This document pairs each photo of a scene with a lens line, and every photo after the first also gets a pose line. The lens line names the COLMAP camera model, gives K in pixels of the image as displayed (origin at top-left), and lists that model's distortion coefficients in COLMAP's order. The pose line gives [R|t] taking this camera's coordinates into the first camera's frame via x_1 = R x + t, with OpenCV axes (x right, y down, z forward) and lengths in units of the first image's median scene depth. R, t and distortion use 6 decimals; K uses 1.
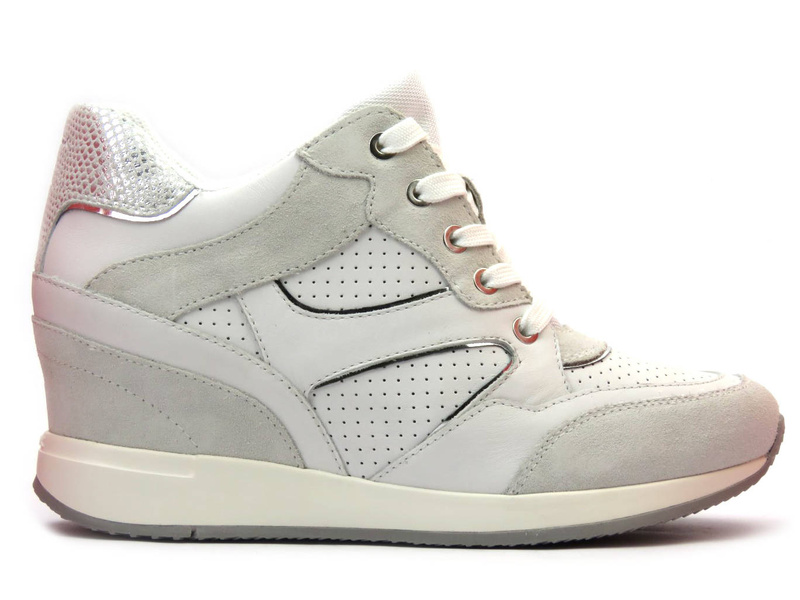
lens RADIAL K [[3098.1, 0, 399.8], [0, 3098.1, 299.5], [0, 0, 1]] dist [-0.055193, 0.000000]
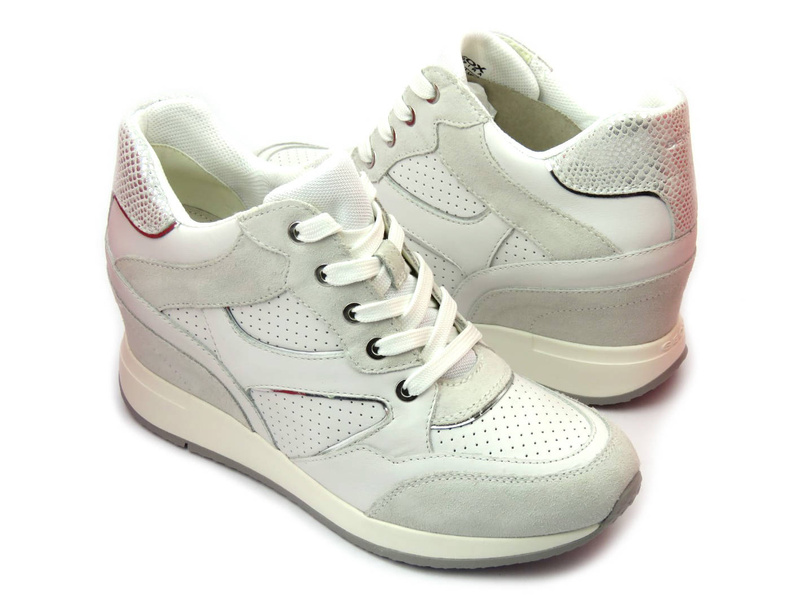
lens RADIAL K [[1845.1, 0, 448.5], [0, 1845.1, 313.8], [0, 0, 1]] dist [0.039355, 0.000000]
pose [[0.852519, 0.296376, -0.430550, 0.358901], [-0.025805, 0.846569, 0.531653, -0.402724], [0.522059, -0.442133, 0.729364, 0.501186]]
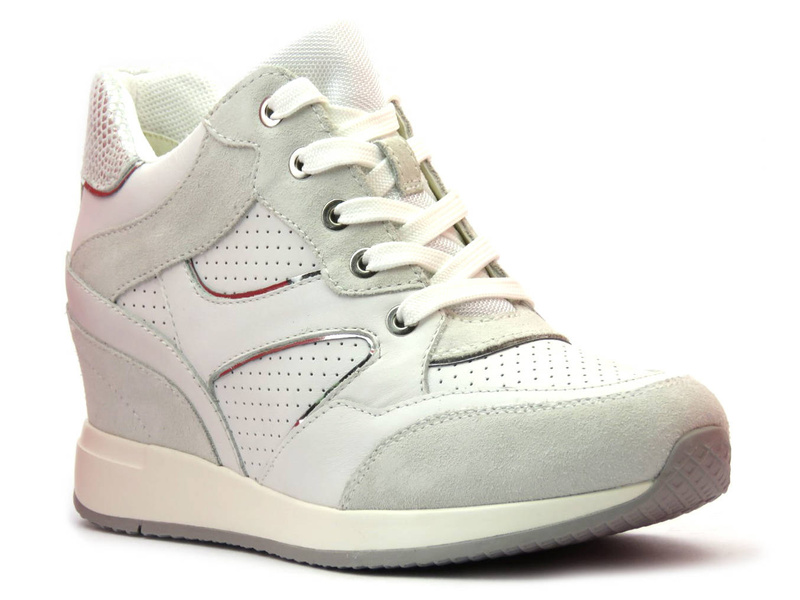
lens RADIAL K [[3516.5, 0, 400.0], [0, 3516.5, 300.0], [0, 0, 1]] dist [-0.283178, 0.000000]
pose [[0.690828, 0.020632, -0.722725, 0.756427], [0.014544, 0.998994, 0.042420, -0.037722], [0.722873, -0.039816, 0.689833, 0.326083]]
